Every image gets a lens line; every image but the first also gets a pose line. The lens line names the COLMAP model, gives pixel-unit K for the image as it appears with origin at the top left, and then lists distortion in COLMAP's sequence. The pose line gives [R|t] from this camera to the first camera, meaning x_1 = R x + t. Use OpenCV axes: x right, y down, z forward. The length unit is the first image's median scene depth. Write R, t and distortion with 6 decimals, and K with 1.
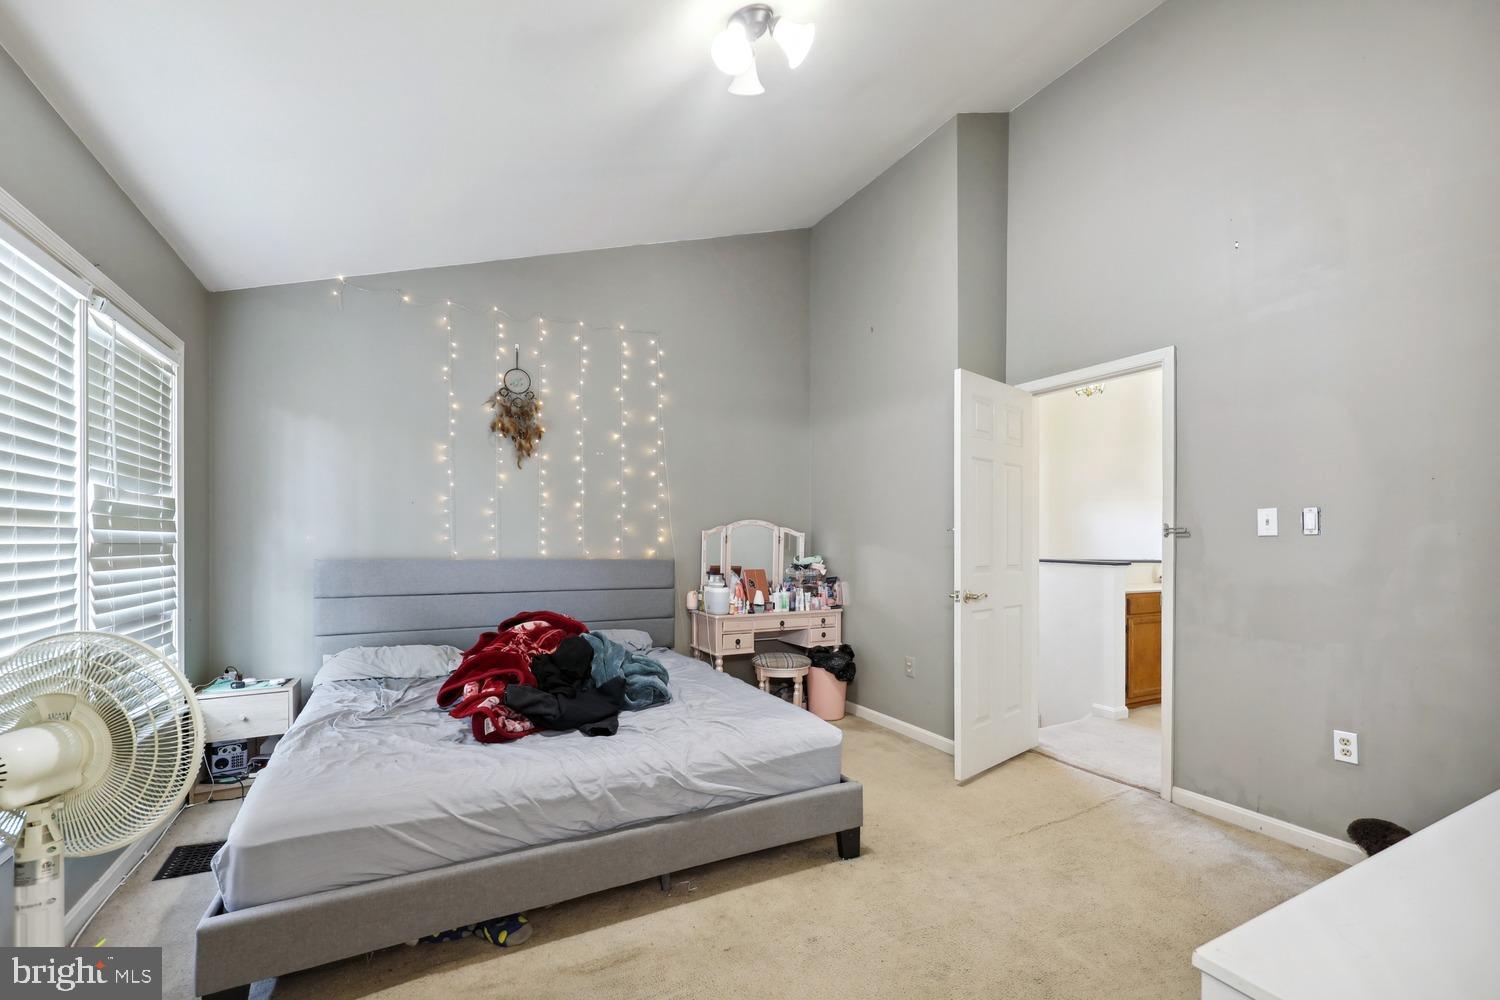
lens RADIAL K [[641.5, 0, 752.5], [0, 641.5, 544.6], [0, 0, 1]] dist [0.001587, 0.000286]
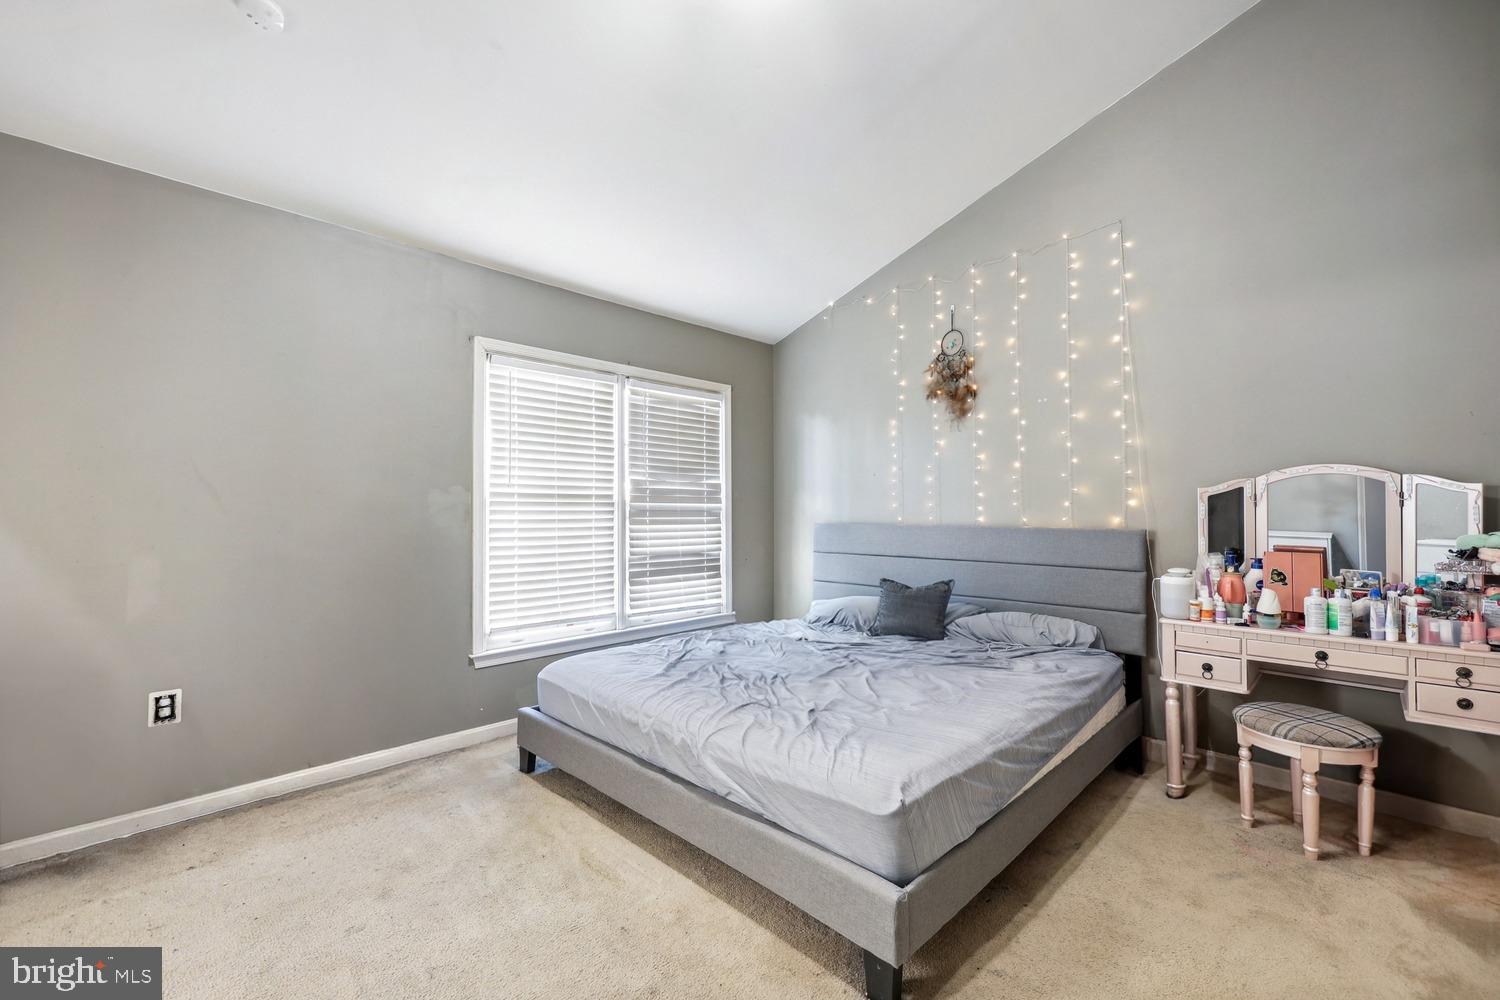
lens RADIAL K [[614.4, 0, 751.9], [0, 614.4, 507.5], [0, 0, 1]] dist [-0.000816, -0.000007]
pose [[0.296574, -0.012061, -0.954934, 0.428877], [0.000385, 0.999922, -0.012510, 0.006405], [0.955010, 0.003342, 0.296555, 0.432000]]
